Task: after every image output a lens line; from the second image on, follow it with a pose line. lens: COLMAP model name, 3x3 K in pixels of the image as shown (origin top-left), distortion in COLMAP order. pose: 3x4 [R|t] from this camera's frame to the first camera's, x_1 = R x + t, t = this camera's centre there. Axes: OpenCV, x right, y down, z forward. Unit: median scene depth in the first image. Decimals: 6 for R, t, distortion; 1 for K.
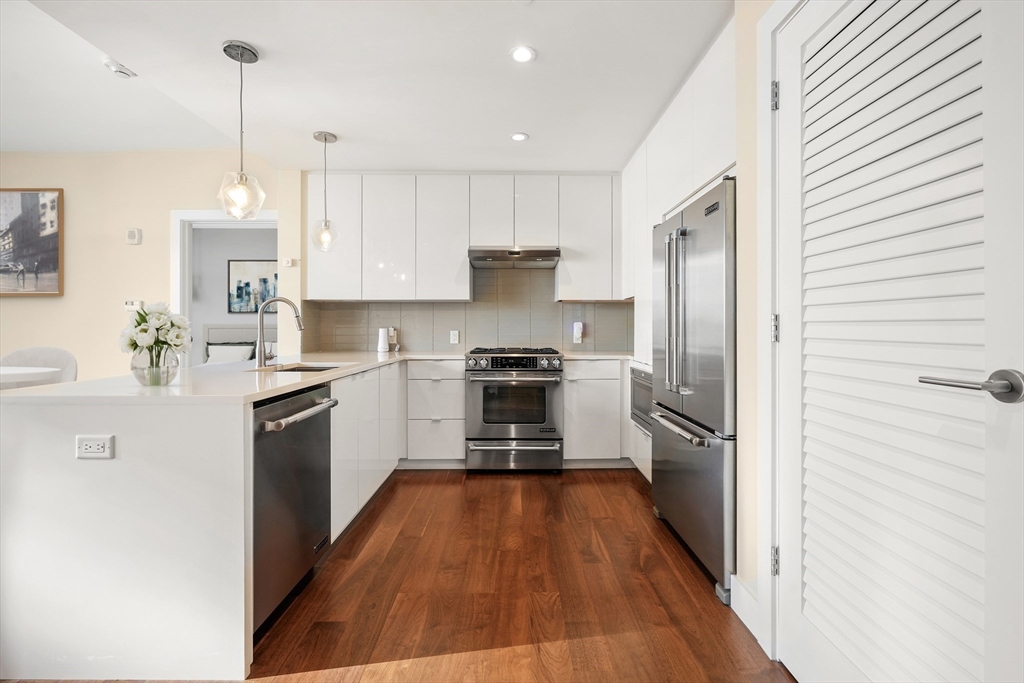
lens RADIAL K [[437.0, 0, 518.5], [0, 437.0, 326.5], [0, 0, 1]] dist [0.001126, -0.000347]
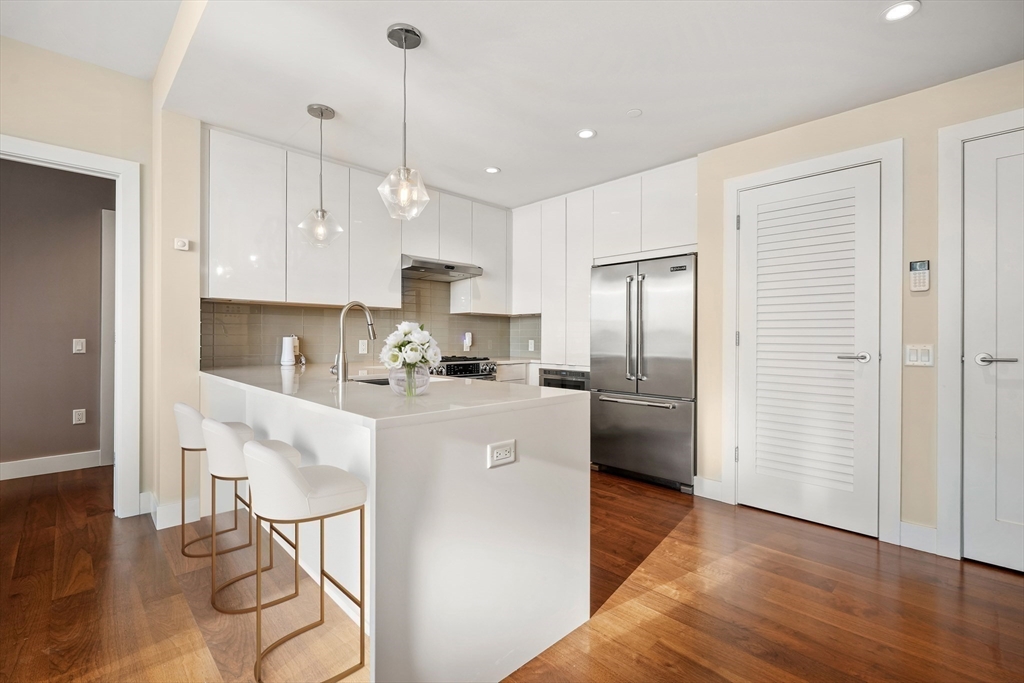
lens RADIAL K [[452.2, 0, 519.3], [0, 452.2, 339.8], [0, 0, 1]] dist [0.000954, -0.001159]
pose [[0.720209, 0.000839, 0.693757, -0.693500], [-0.006761, 0.999960, 0.005809, 0.001747], [-0.693724, -0.008874, 0.720186, 0.089009]]
